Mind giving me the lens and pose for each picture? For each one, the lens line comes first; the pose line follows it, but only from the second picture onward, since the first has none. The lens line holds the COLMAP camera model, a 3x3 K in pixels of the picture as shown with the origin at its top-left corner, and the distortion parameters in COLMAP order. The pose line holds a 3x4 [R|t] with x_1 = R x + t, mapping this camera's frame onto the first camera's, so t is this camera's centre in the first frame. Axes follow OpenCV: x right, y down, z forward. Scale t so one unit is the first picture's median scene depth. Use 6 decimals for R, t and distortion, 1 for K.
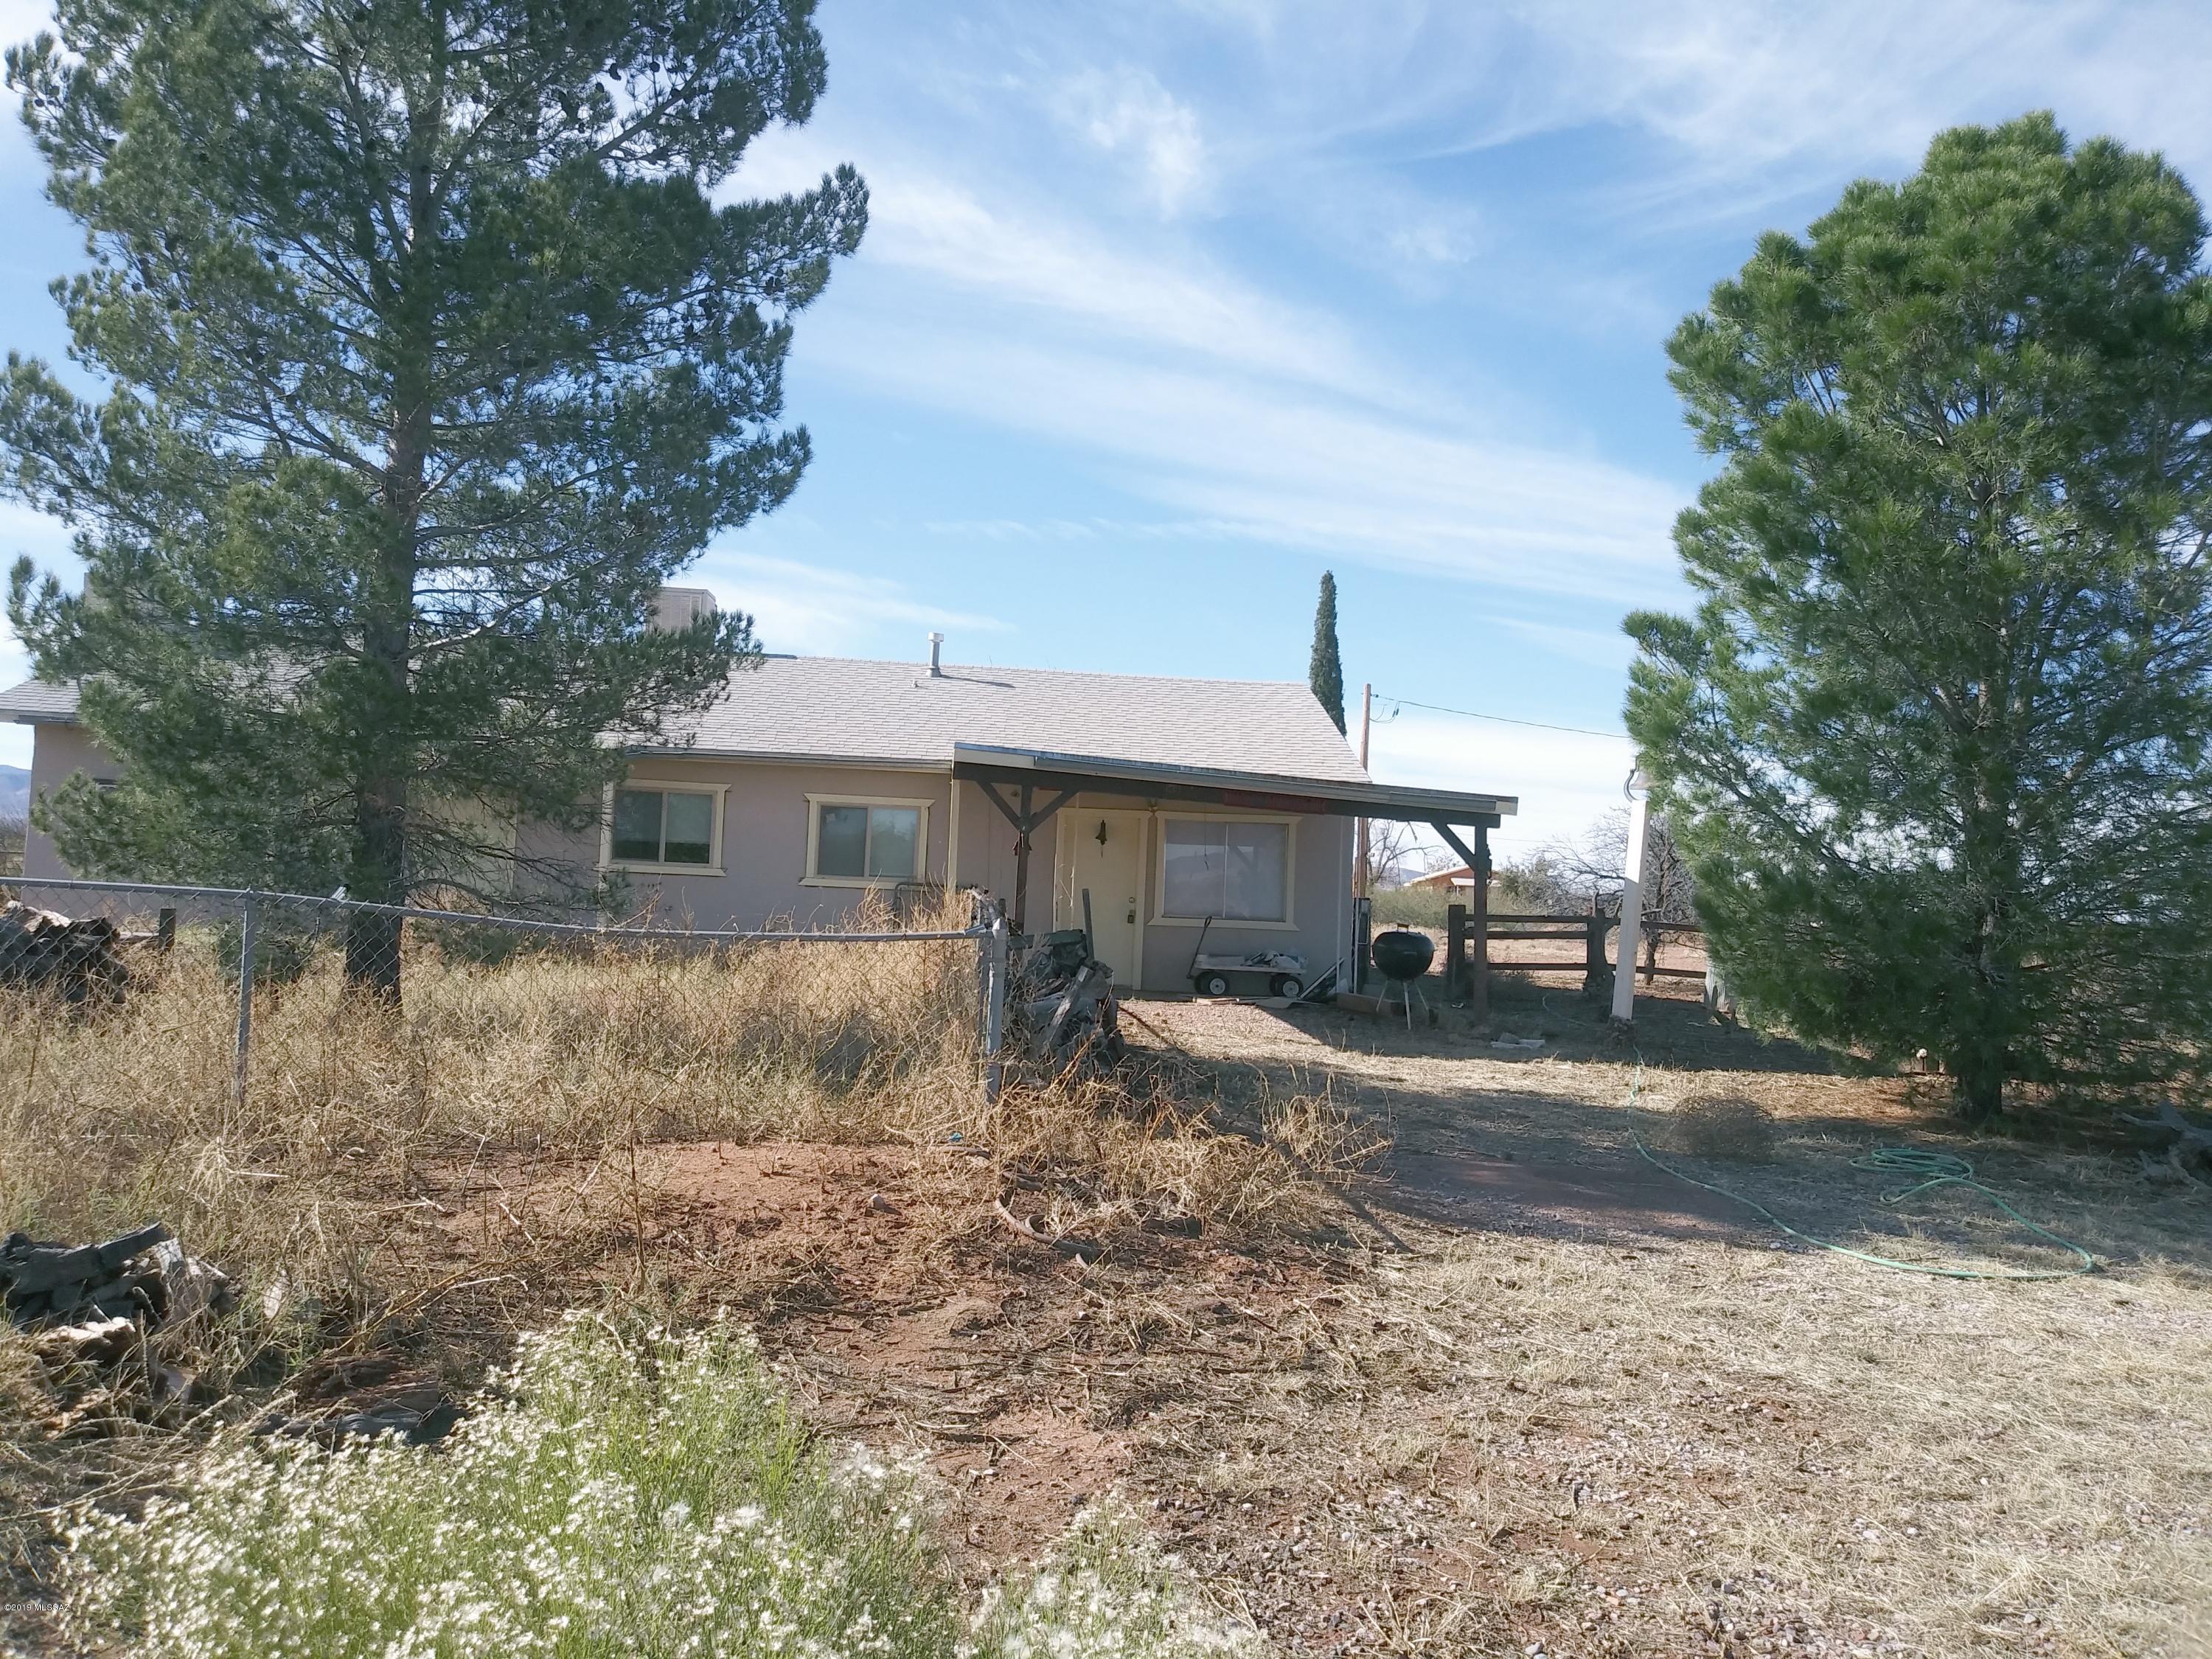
lens RADIAL K [[1773.0, 0, 1093.7], [0, 1773.0, 815.9], [0, 0, 1]] dist [0.033266, -0.065526]
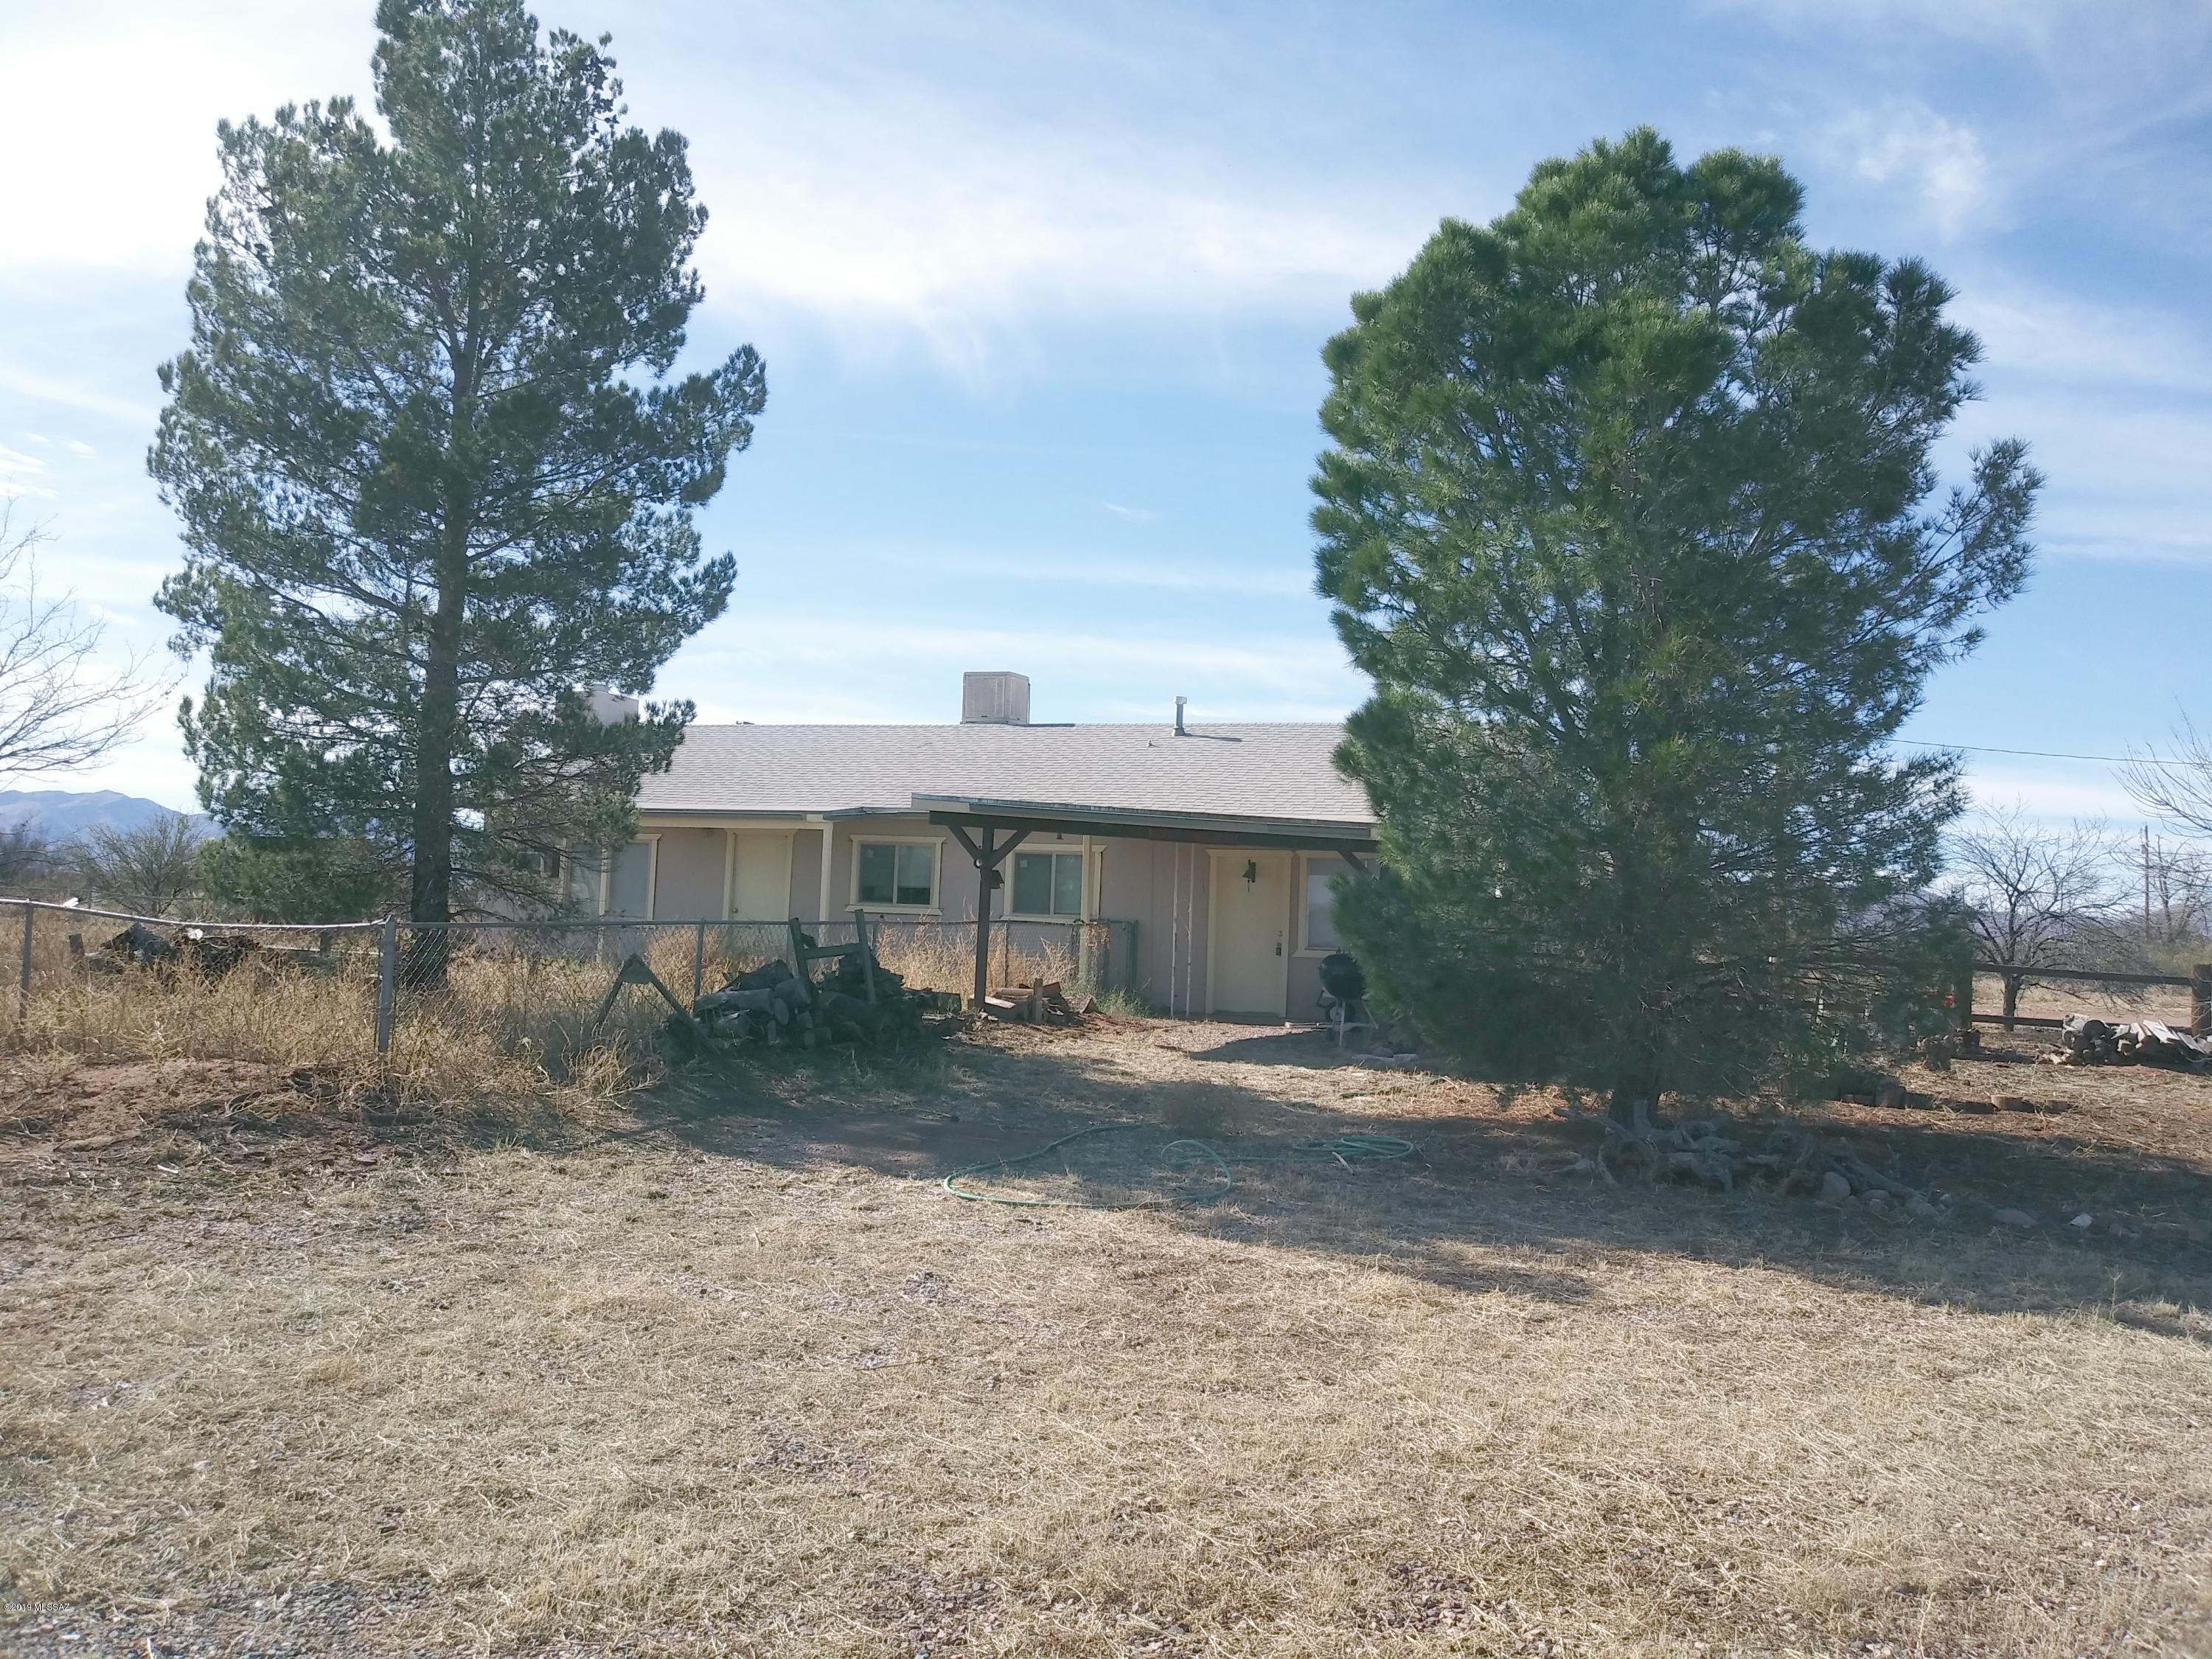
lens RADIAL K [[1682.2, 0, 1128.0], [0, 1682.2, 829.8], [0, 0, 1]] dist [0.000589, -0.018992]
pose [[0.904554, -0.033919, -0.425007, 0.542255], [0.021352, 0.999184, -0.034298, 0.025451], [0.425823, 0.021950, 0.904540, 0.026717]]
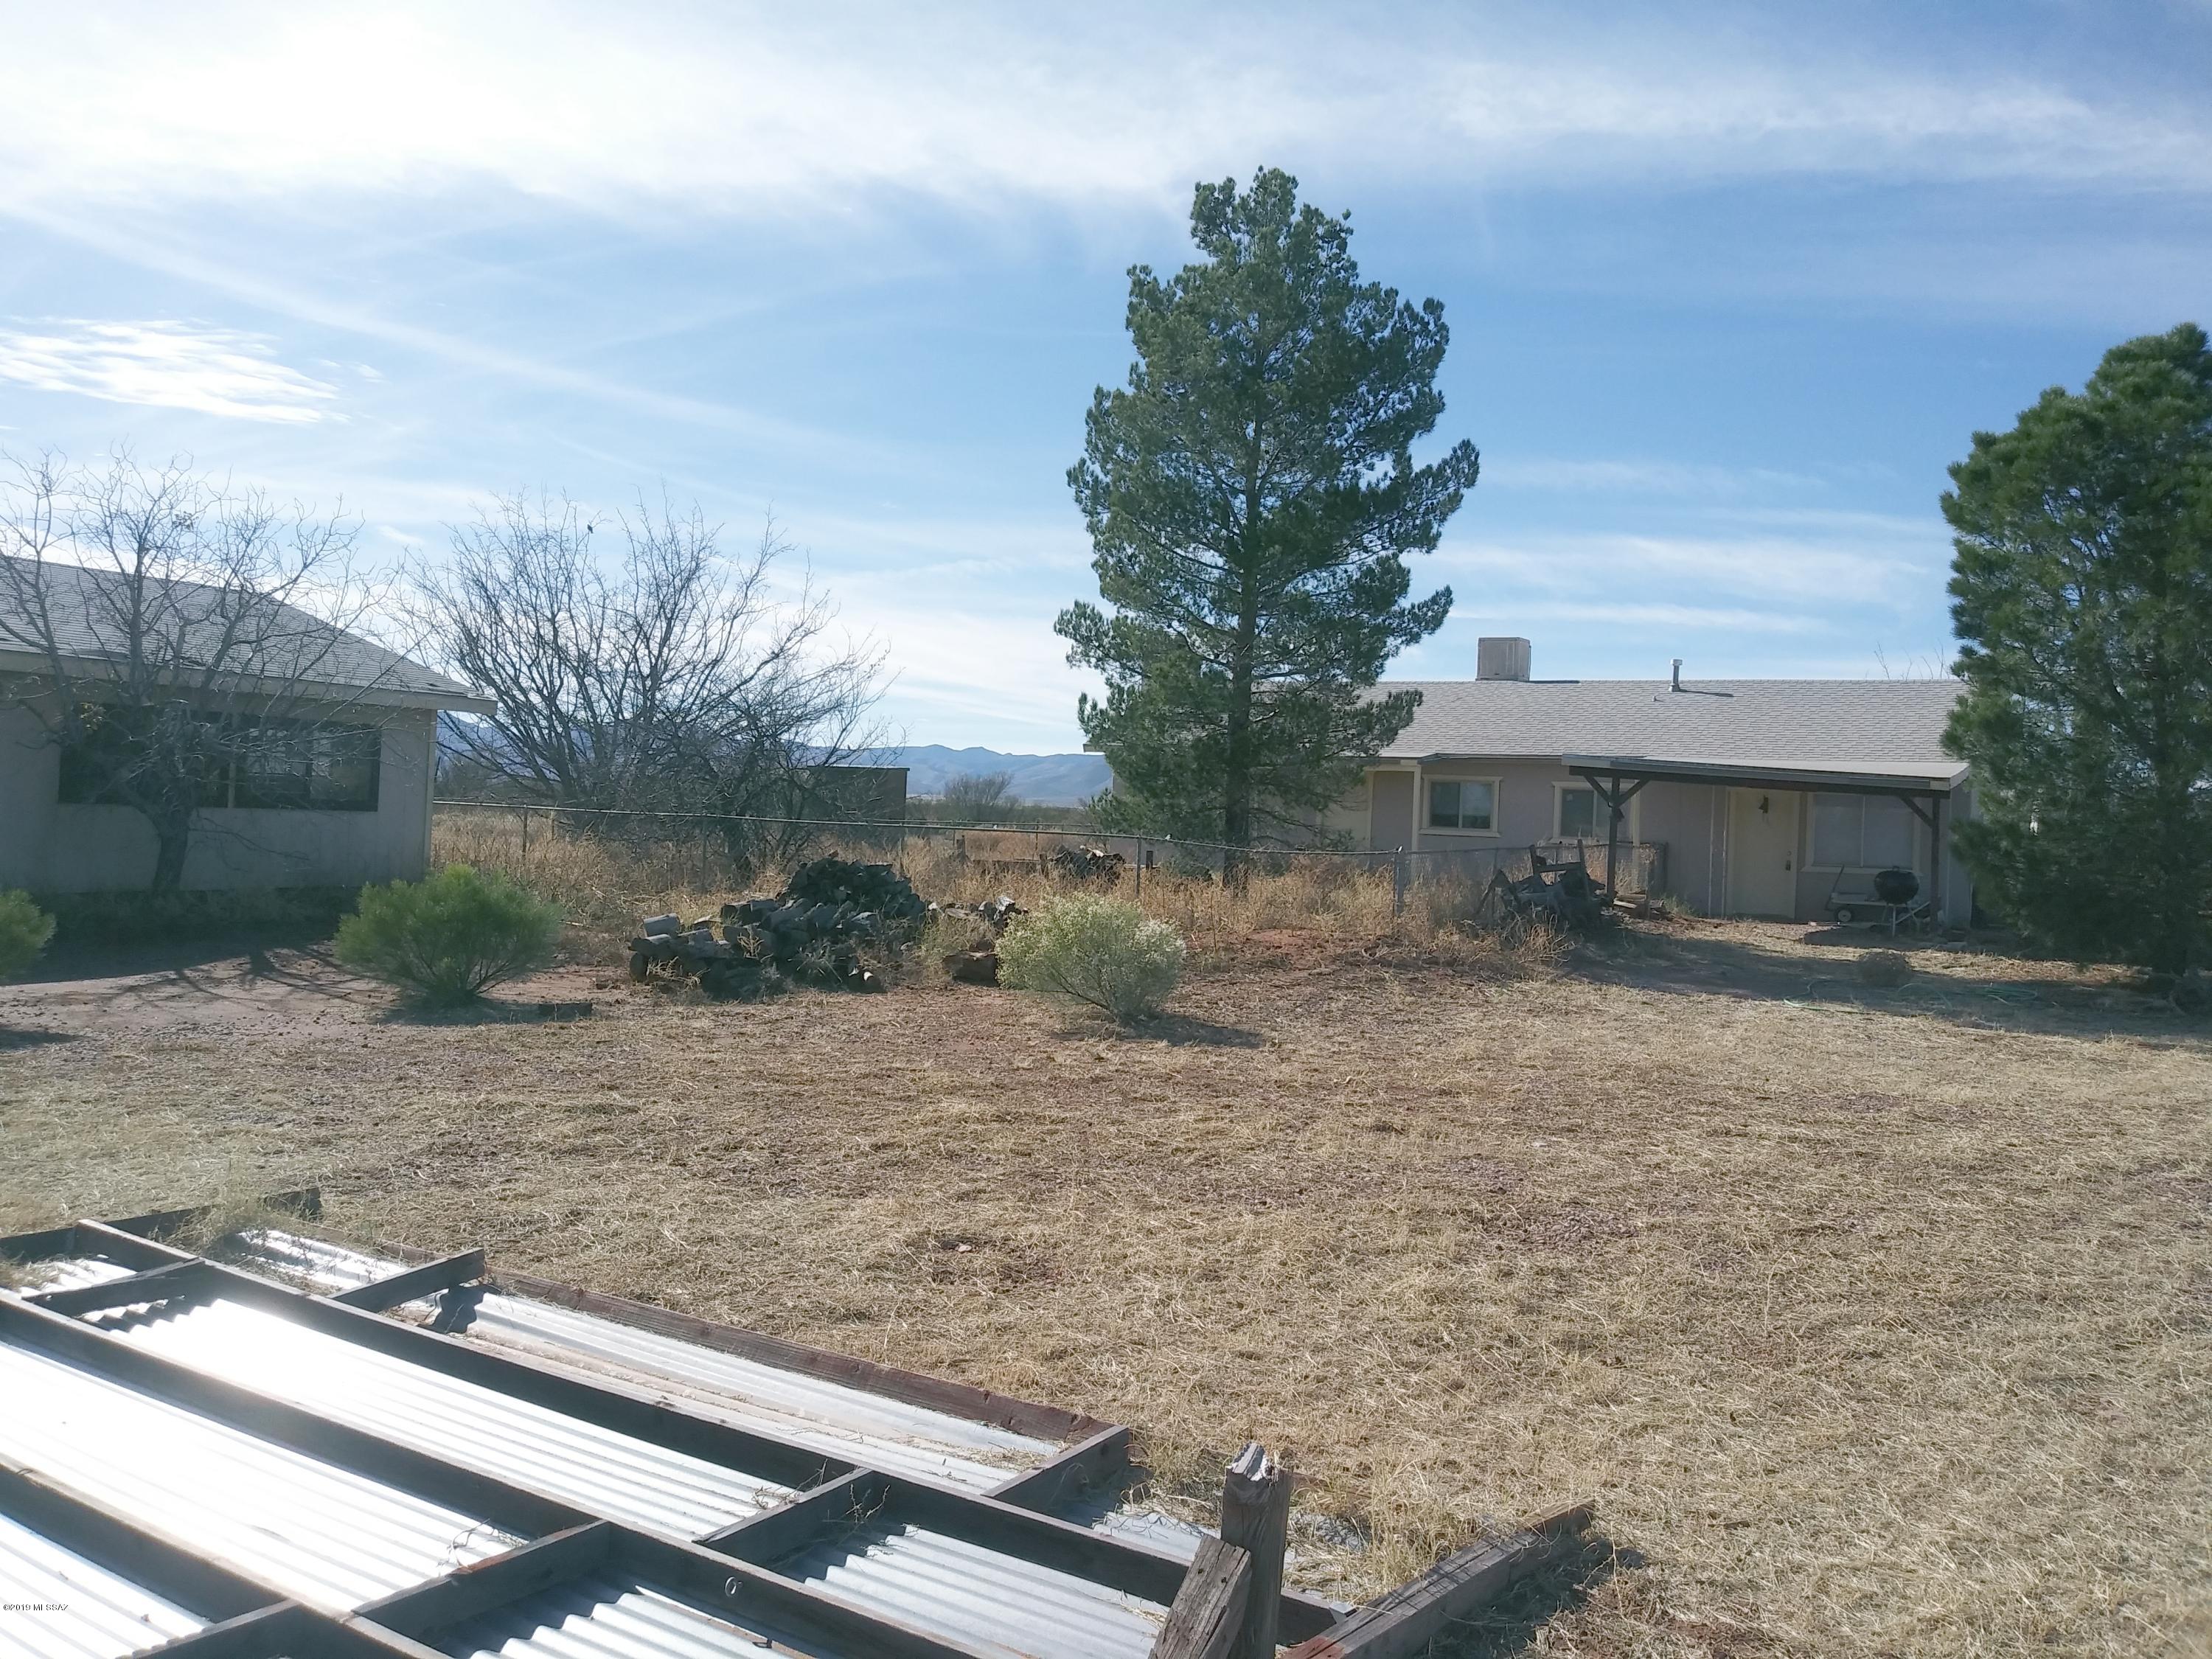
lens RADIAL K [[1773.0, 0, 1103.3], [0, 1773.0, 807.1], [0, 0, 1]] dist [0.033266, -0.065526]
pose [[0.834822, -0.015588, -0.550299, 0.481331], [0.020991, 0.999773, 0.003524, -0.006307], [0.550120, -0.014494, 0.834960, -0.635558]]
